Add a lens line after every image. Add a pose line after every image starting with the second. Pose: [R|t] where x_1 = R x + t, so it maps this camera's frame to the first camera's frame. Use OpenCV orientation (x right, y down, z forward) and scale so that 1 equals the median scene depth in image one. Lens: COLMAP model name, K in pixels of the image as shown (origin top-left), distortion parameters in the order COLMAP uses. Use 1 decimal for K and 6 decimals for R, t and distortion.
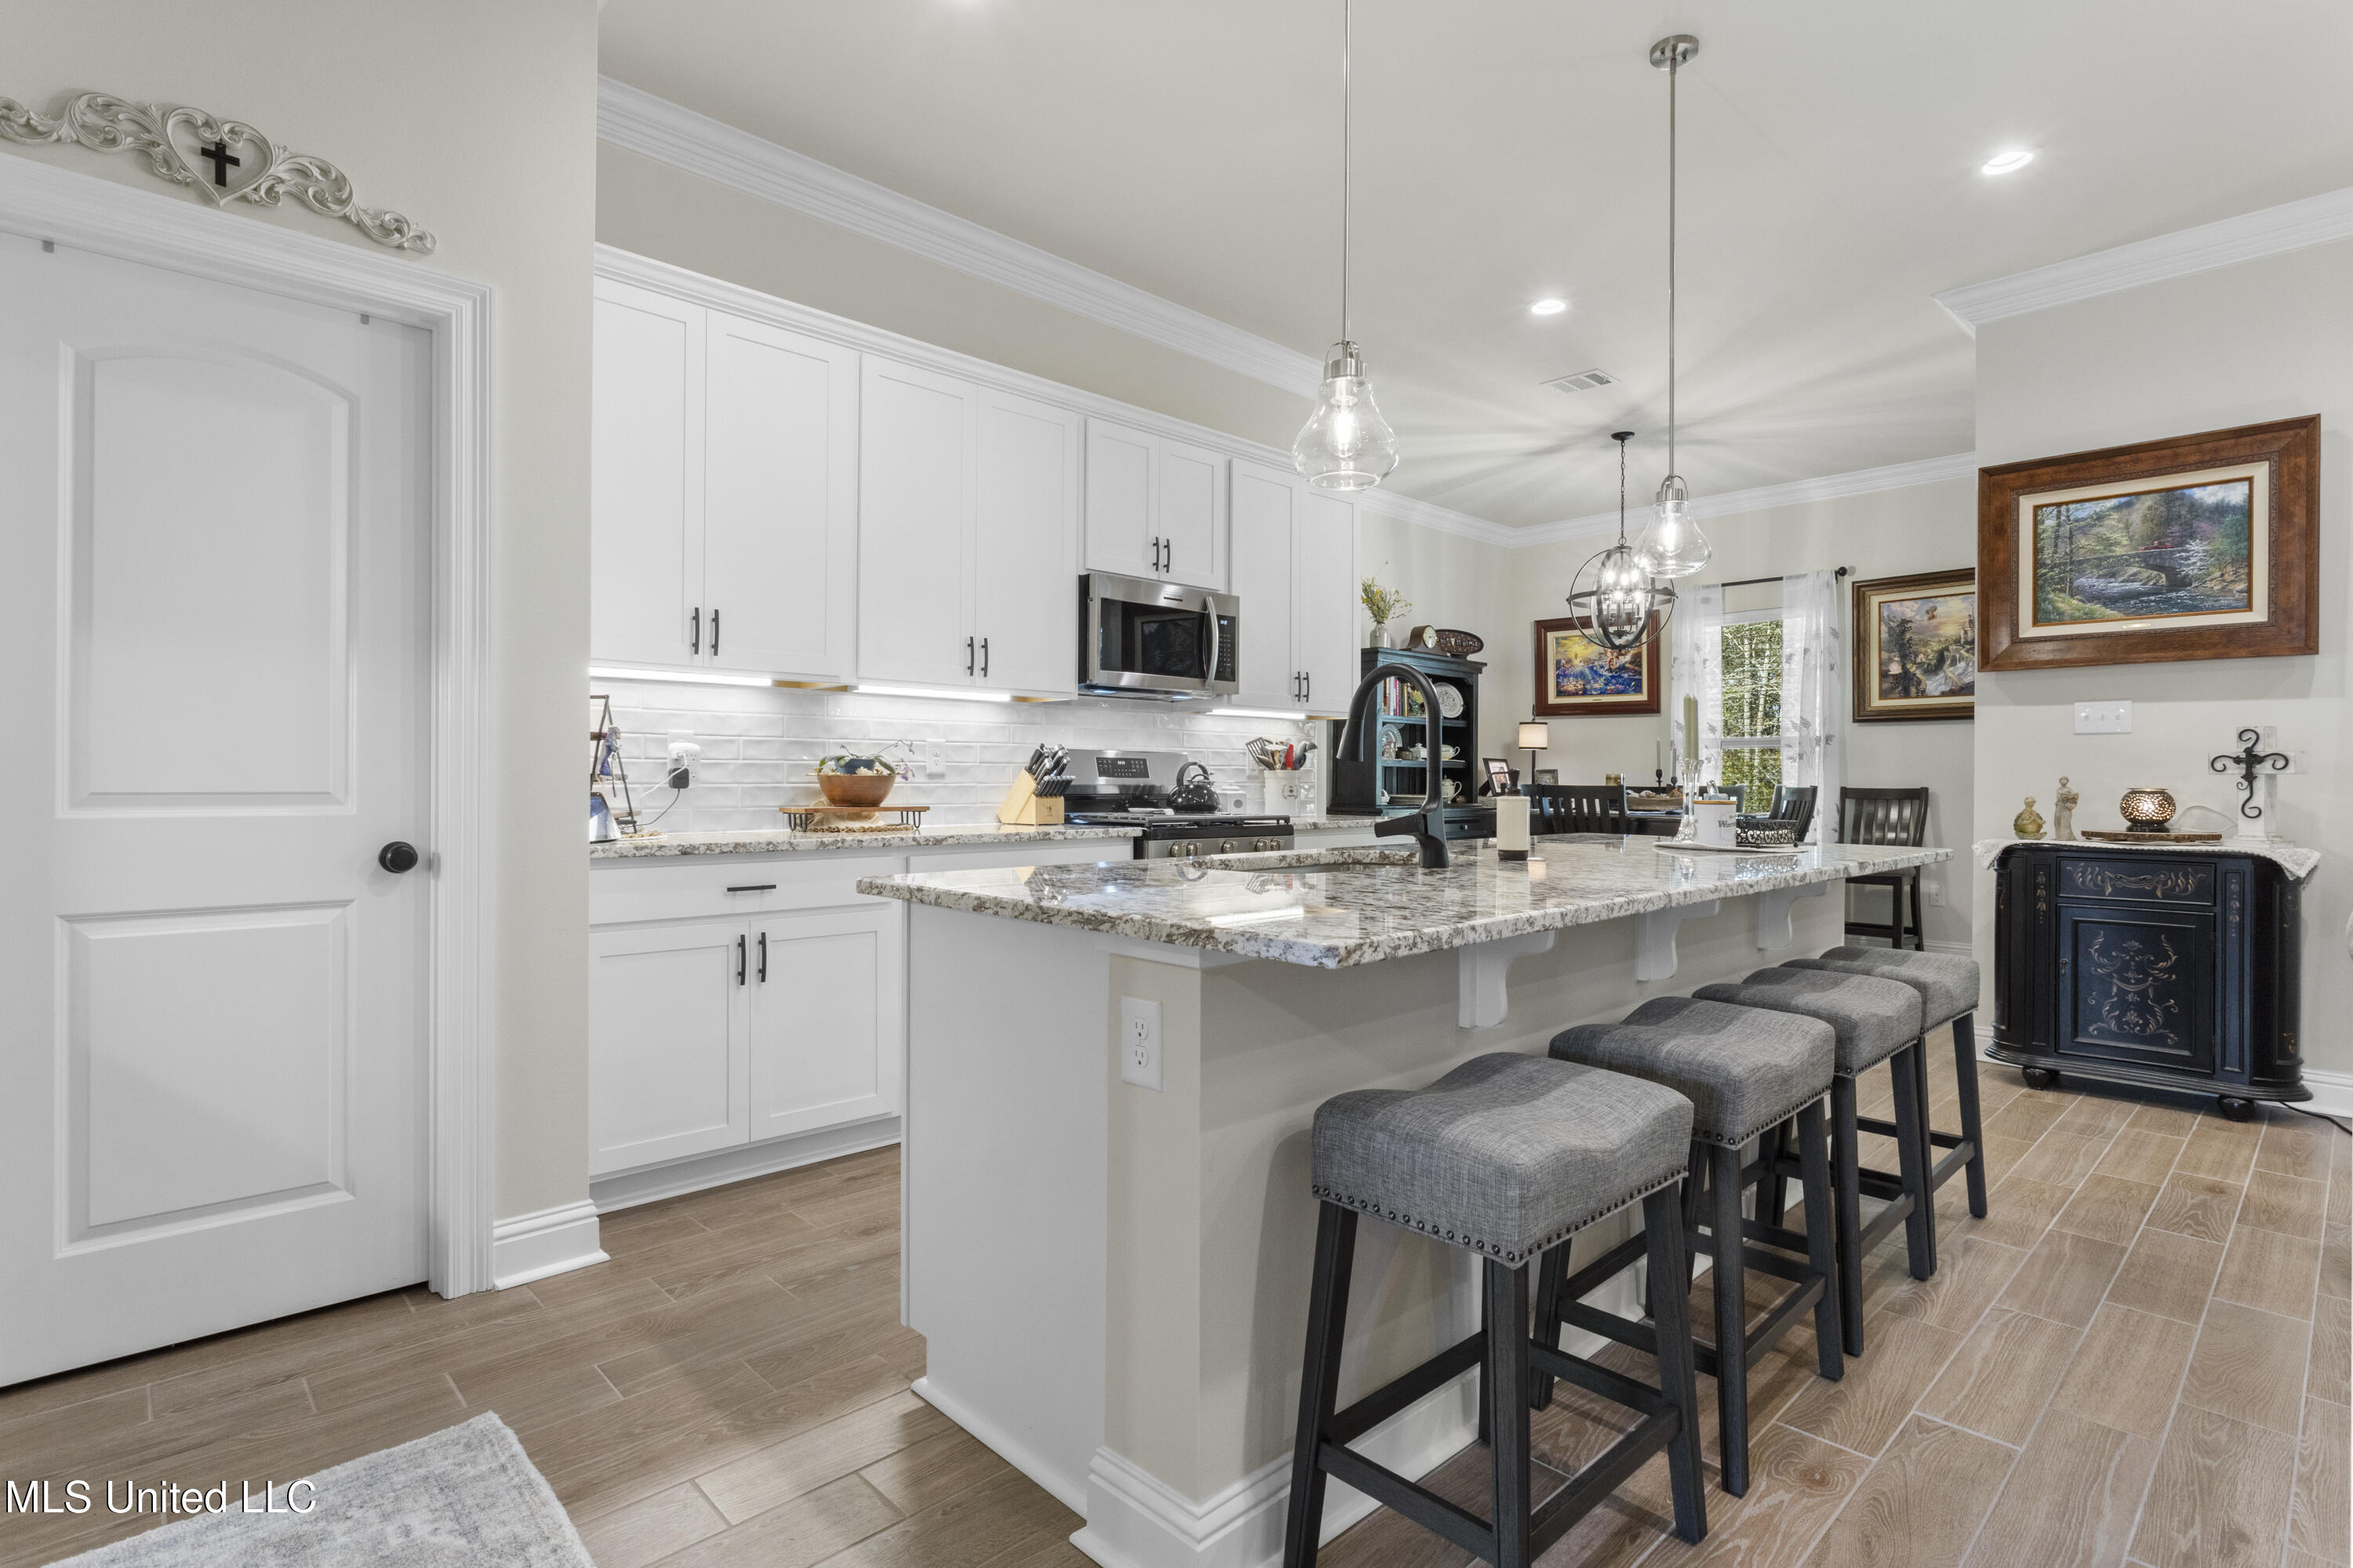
lens RADIAL K [[1157.8, 0, 1184.6], [0, 1157.8, 777.0], [0, 0, 1]] dist [-0.010239, 0.007012]
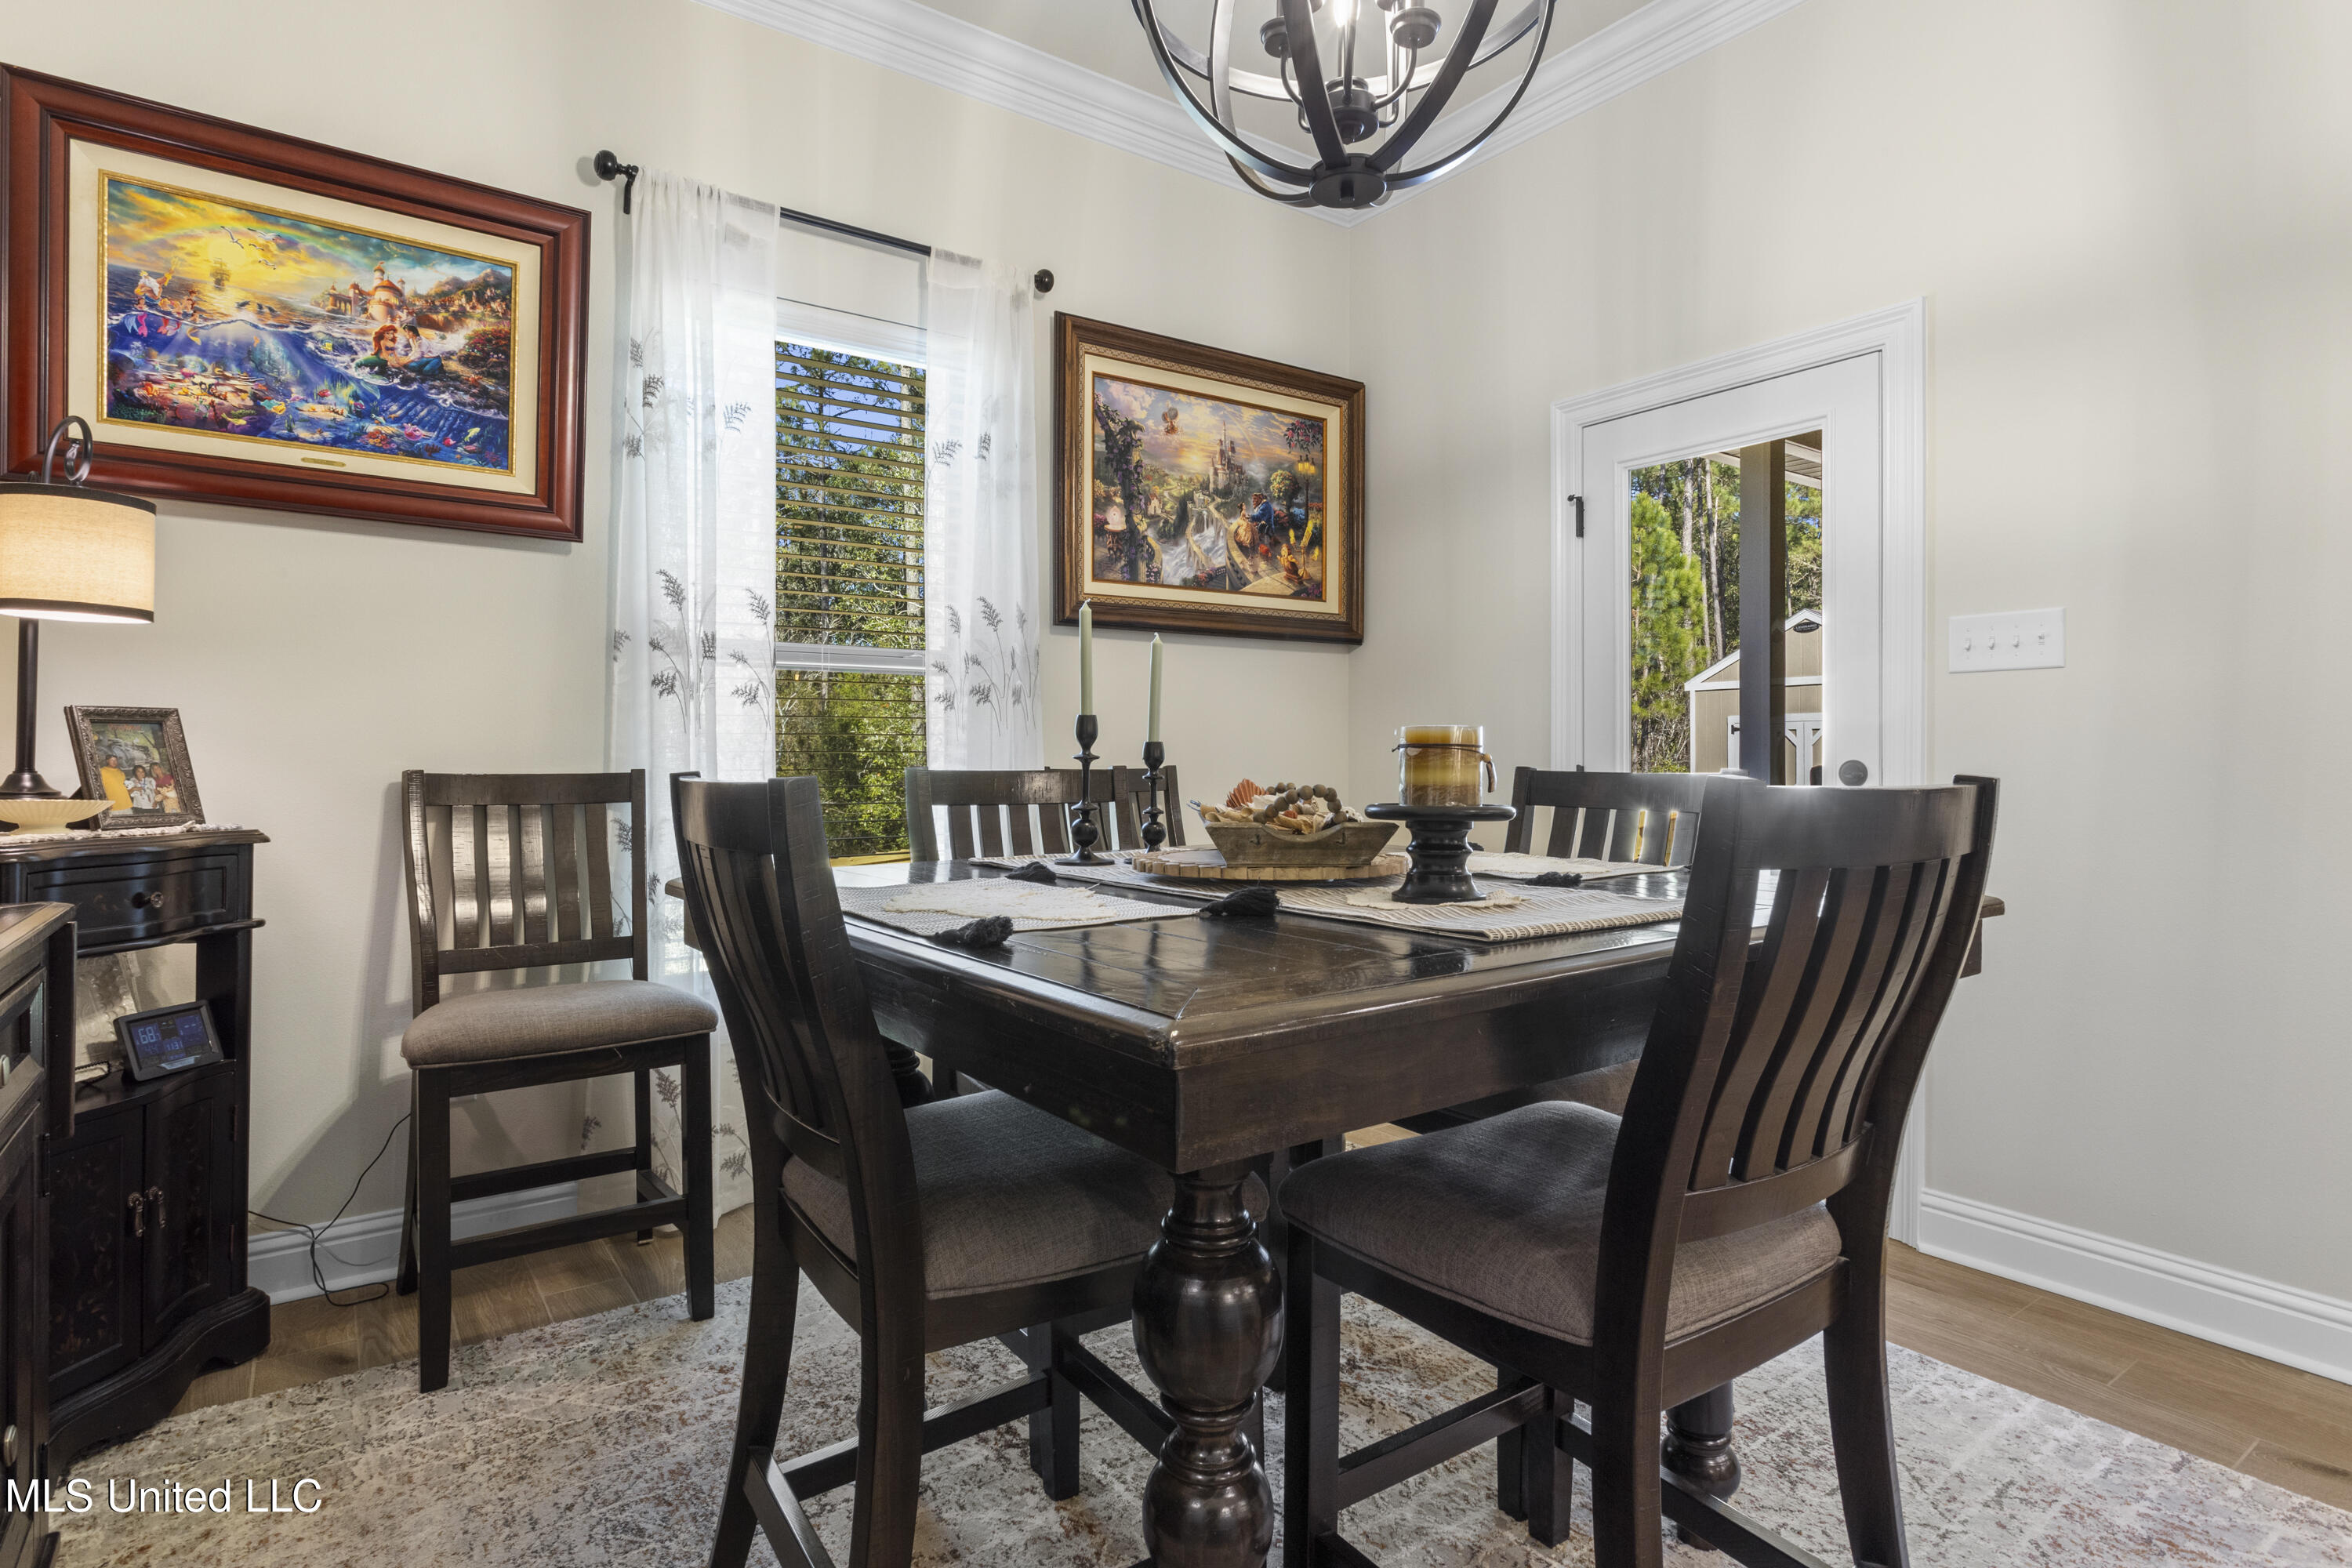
lens RADIAL K [[1232.8, 0, 1184.7], [0, 1232.8, 738.7], [0, 0, 1]] dist [-0.000545, 0.004408]
pose [[0.135744, 0.010588, 0.990687, 0.177705], [-0.000153, 0.999943, -0.010666, 0.004256], [-0.990744, 0.001296, 0.135738, 1.431535]]
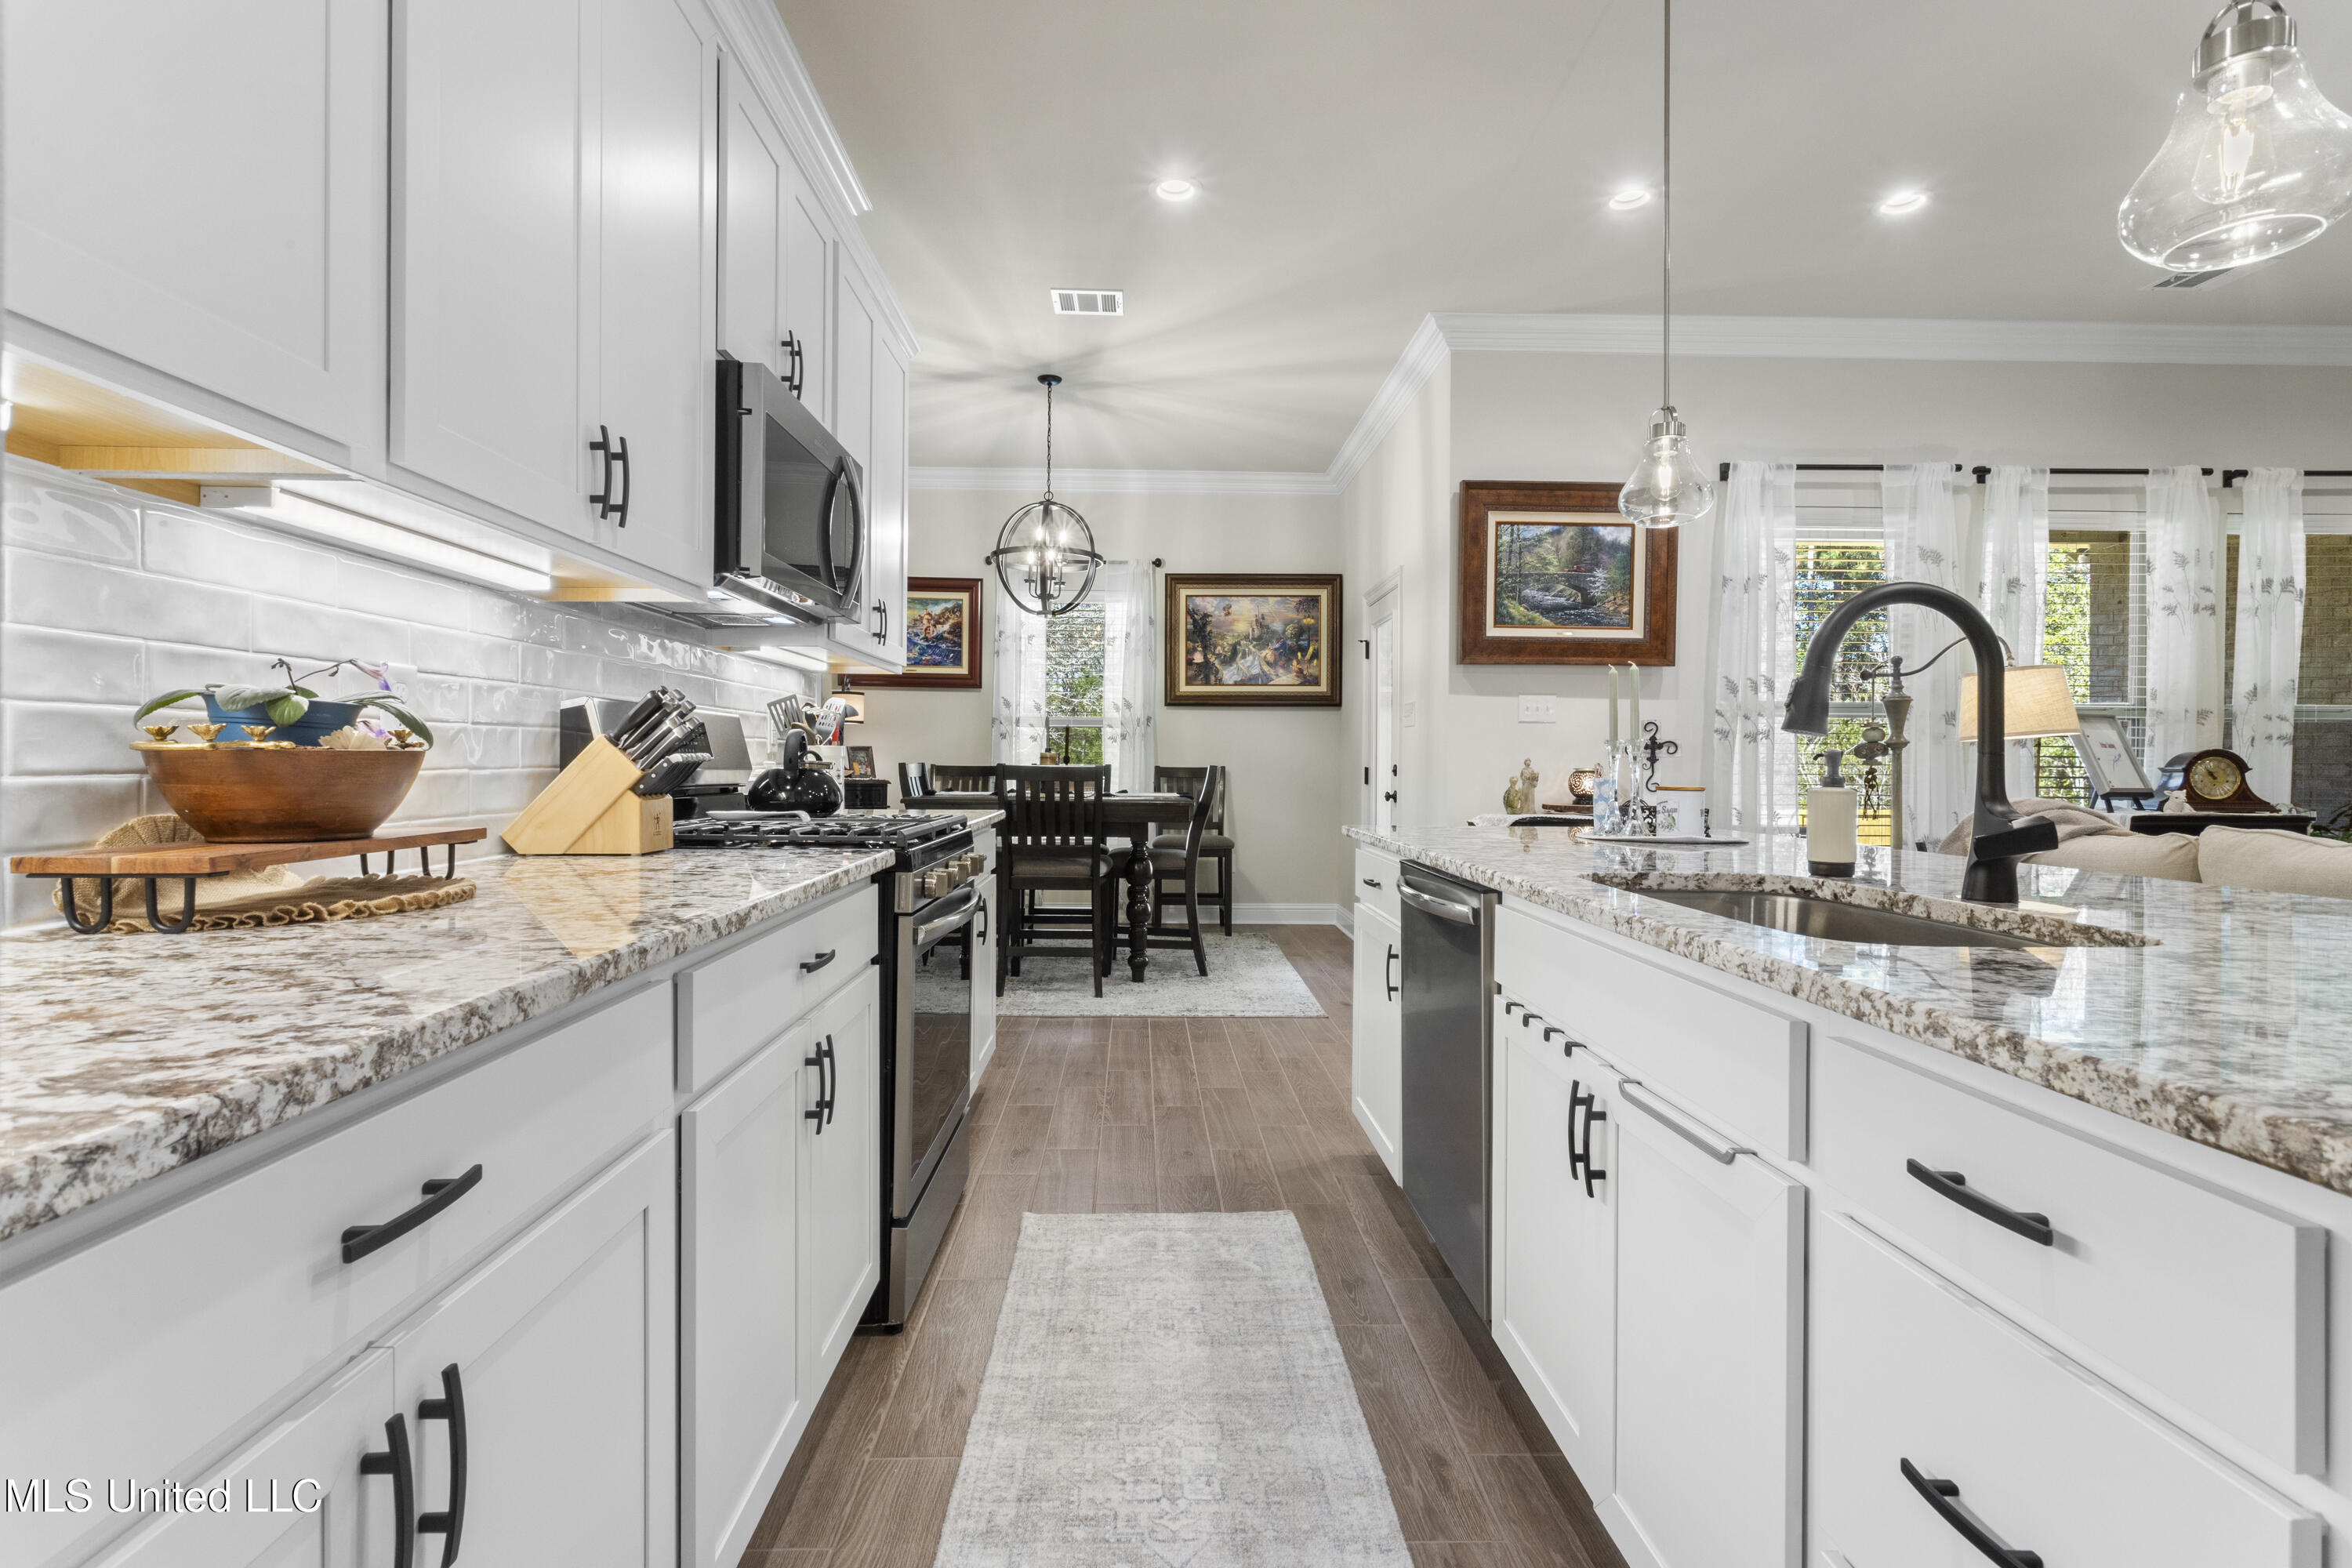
lens RADIAL K [[1113.8, 0, 1173.9], [0, 1113.8, 768.8], [0, 0, 1]] dist [0.001989, 0.002438]
pose [[0.673261, -0.005030, 0.739388, -0.292897], [-0.005092, 0.999922, 0.011440, -0.000609], [-0.739387, -0.011467, 0.673183, 0.479364]]
